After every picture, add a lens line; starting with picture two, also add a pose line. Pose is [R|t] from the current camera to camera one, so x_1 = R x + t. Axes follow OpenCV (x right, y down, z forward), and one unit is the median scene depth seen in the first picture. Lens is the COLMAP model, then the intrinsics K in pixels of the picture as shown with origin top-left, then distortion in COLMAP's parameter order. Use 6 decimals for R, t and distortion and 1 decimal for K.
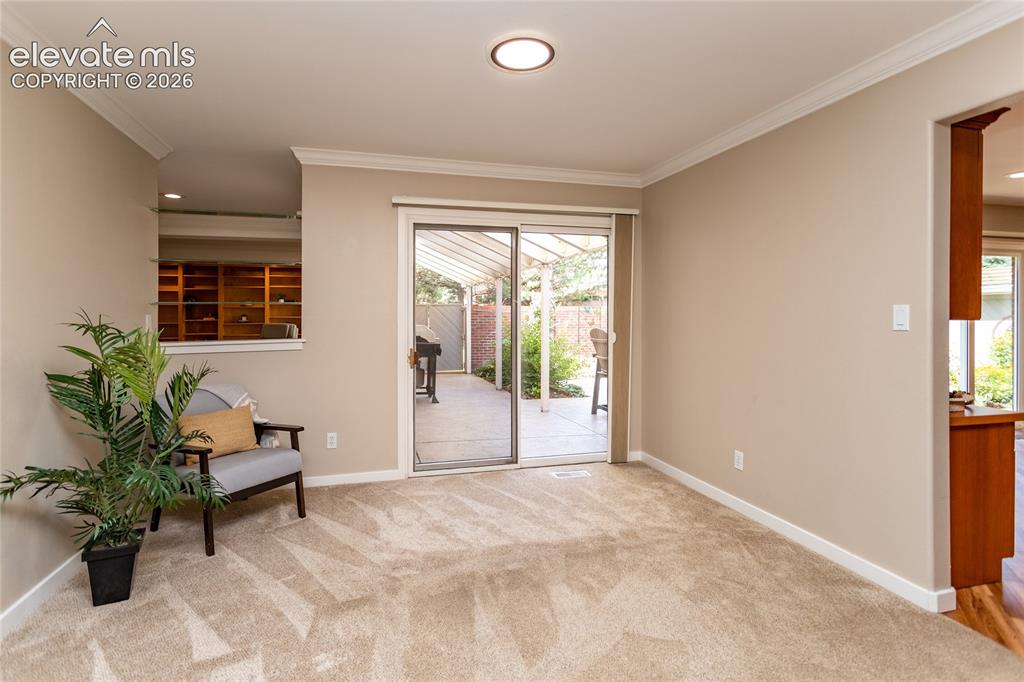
lens RADIAL K [[515.5, 0, 536.9], [0, 515.5, 322.1], [0, 0, 1]] dist [0.004116, 0.000185]
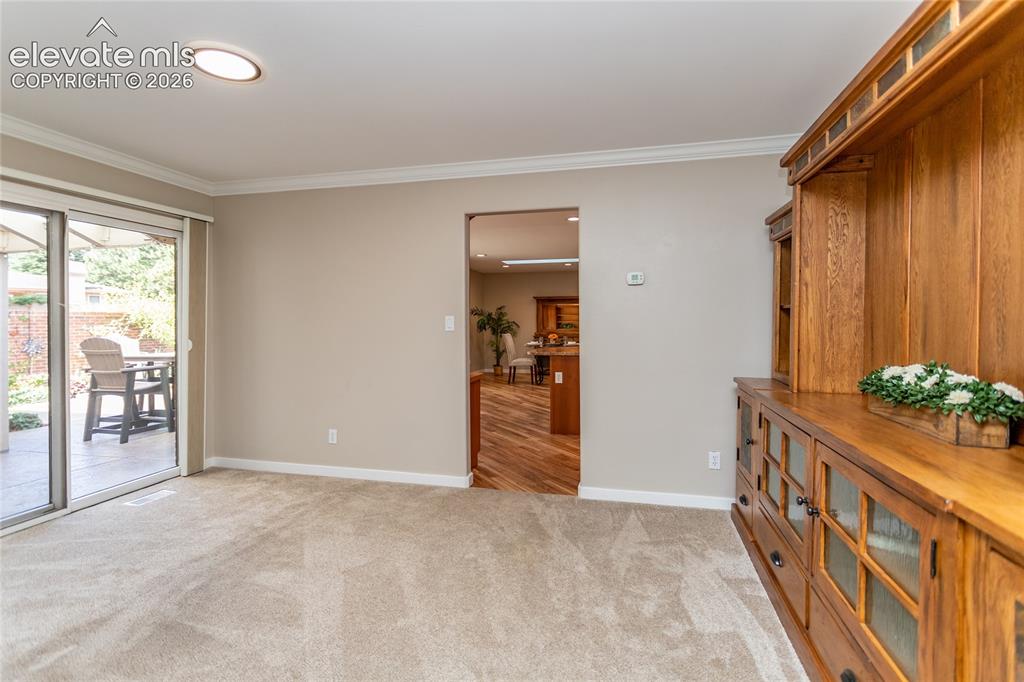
lens RADIAL K [[494.5, 0, 507.2], [0, 494.5, 332.7], [0, 0, 1]] dist [0.003075, -0.000767]
pose [[0.477804, -0.019832, 0.878243, -0.478994], [0.011438, 0.999801, 0.016354, -0.002614], [-0.878392, 0.002231, 0.477935, 0.041186]]
